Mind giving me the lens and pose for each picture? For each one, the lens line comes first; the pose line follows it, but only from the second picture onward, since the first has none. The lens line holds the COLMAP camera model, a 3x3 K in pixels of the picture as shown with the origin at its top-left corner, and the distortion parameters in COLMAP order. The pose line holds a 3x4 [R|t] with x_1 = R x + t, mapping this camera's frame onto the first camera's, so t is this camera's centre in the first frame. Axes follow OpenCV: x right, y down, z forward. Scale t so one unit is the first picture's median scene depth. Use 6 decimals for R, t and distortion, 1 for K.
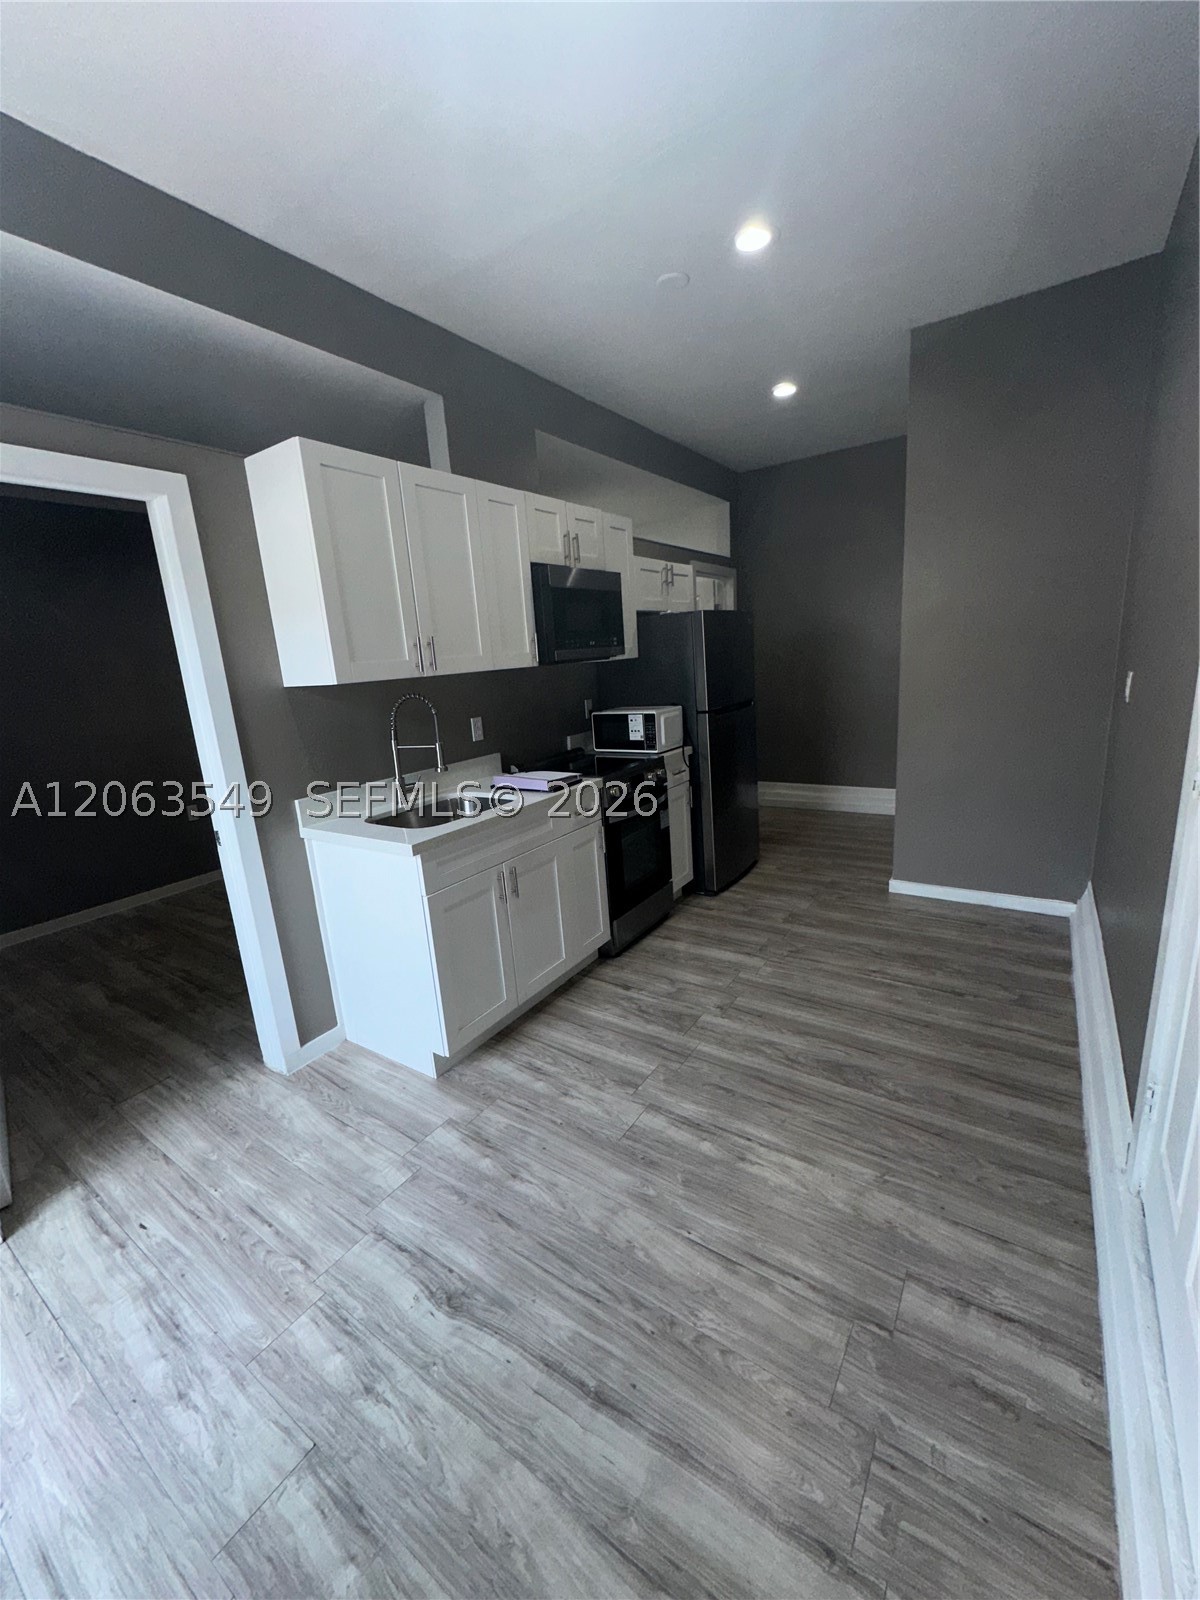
lens RADIAL K [[637.6, 0, 598.0], [0, 637.6, 802.8], [0, 0, 1]] dist [-0.002930, 0.000814]
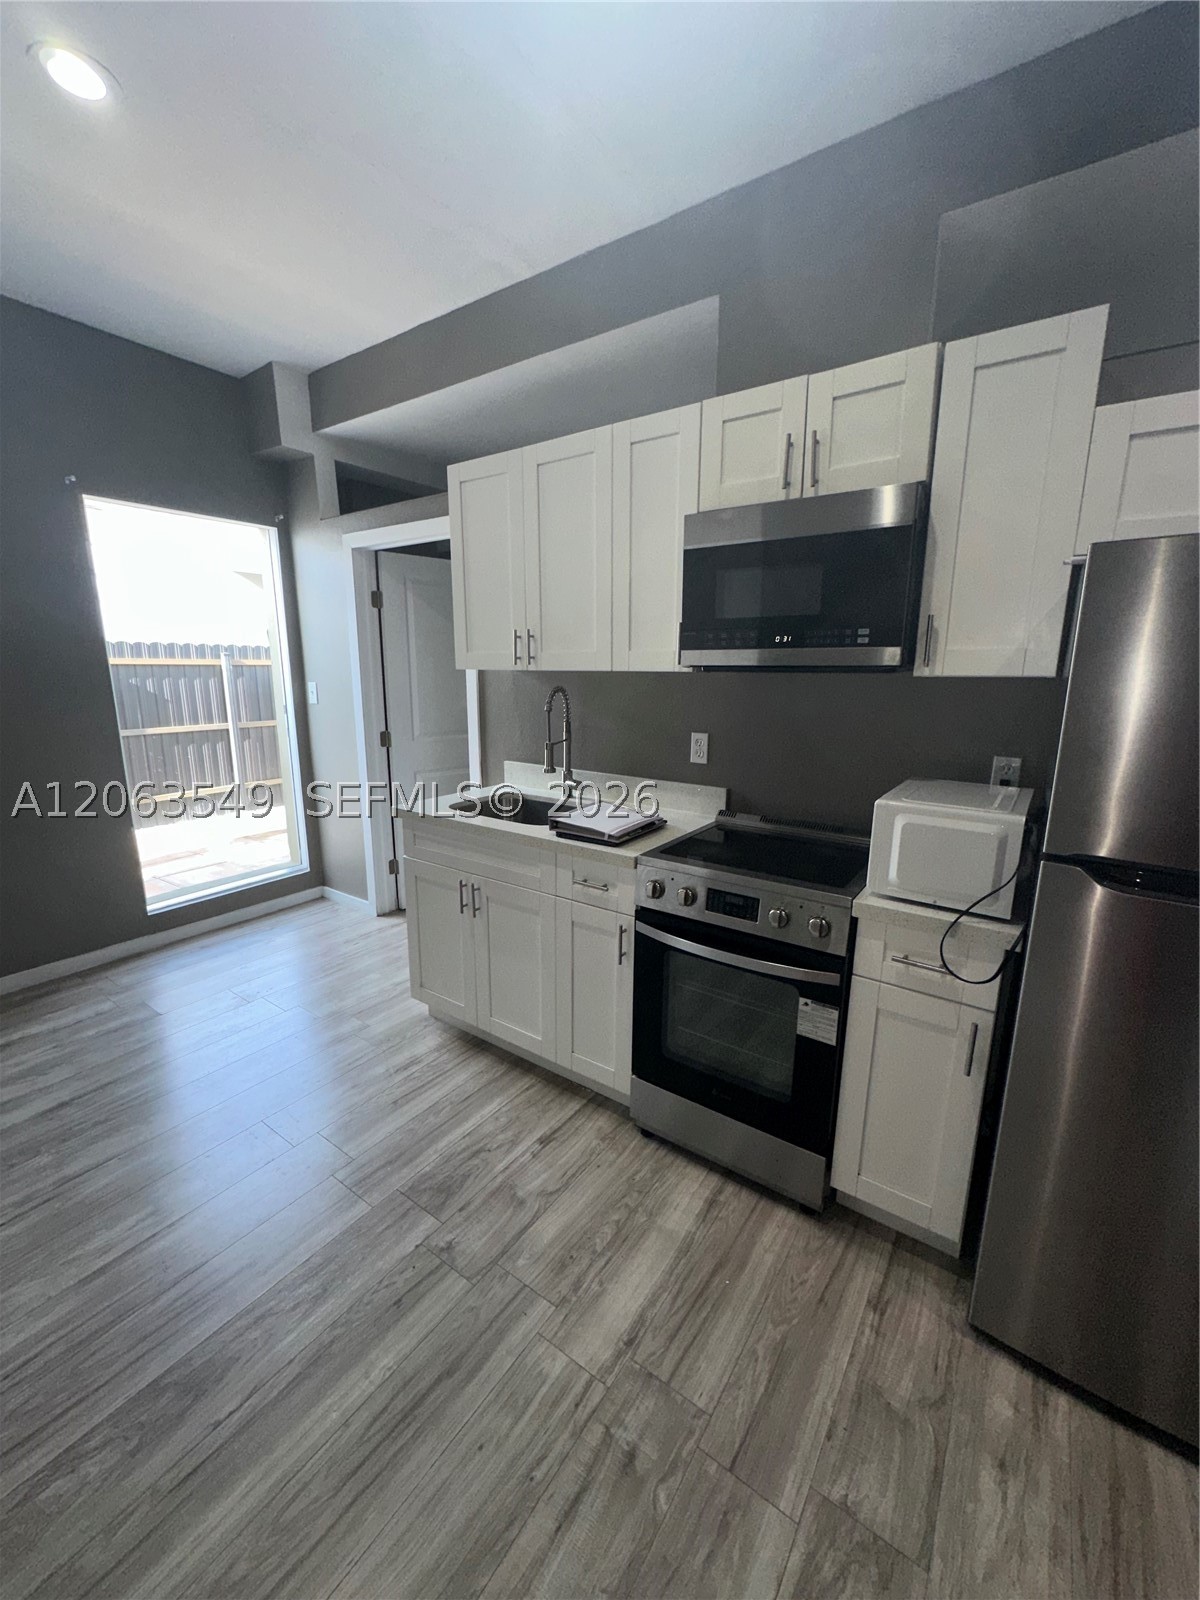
lens RADIAL K [[637.6, 0, 602.3], [0, 637.6, 800.9], [0, 0, 1]] dist [-0.002930, 0.000814]
pose [[-0.011067, 0.273888, -0.961698, 0.585453], [-0.234966, 0.934116, 0.268736, -0.245095], [0.971941, 0.228940, 0.054016, 0.901450]]
